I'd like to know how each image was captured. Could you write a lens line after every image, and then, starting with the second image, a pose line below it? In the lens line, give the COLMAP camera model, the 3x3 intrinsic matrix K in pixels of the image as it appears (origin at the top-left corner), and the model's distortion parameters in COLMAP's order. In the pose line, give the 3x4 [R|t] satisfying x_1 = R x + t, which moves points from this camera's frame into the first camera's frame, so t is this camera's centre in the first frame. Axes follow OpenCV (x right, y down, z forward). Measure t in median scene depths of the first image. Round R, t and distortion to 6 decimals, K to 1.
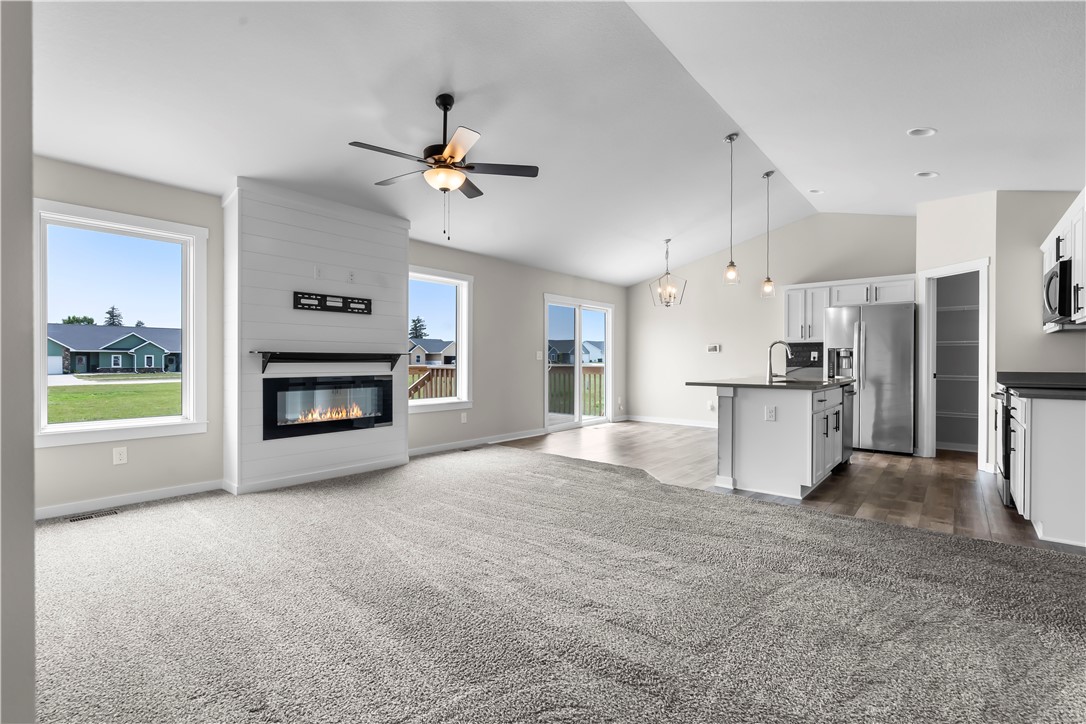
lens RADIAL K [[494.4, 0, 537.1], [0, 494.4, 365.5], [0, 0, 1]] dist [0.005527, -0.001385]
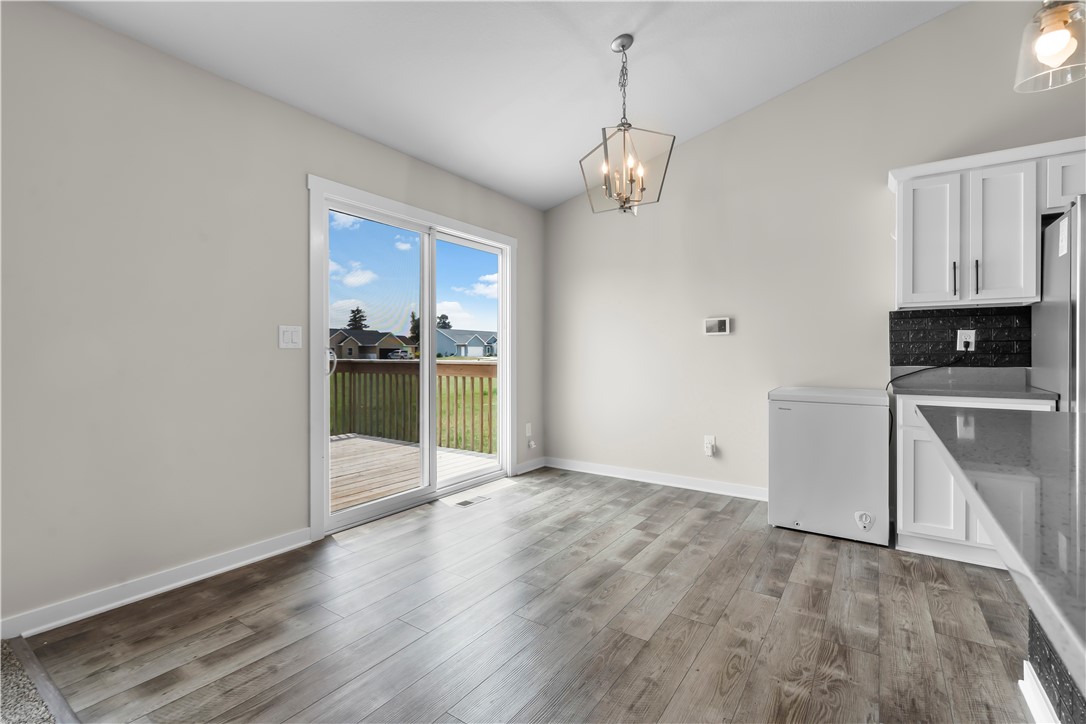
lens RADIAL K [[494.4, 0, 536.6], [0, 494.4, 357.7], [0, 0, 1]] dist [0.005527, -0.001385]
pose [[0.995252, 0.000414, 0.097326, 0.234475], [-0.000207, 0.999998, -0.002138, -0.004696], [-0.097326, 0.002108, 0.995250, 0.926347]]
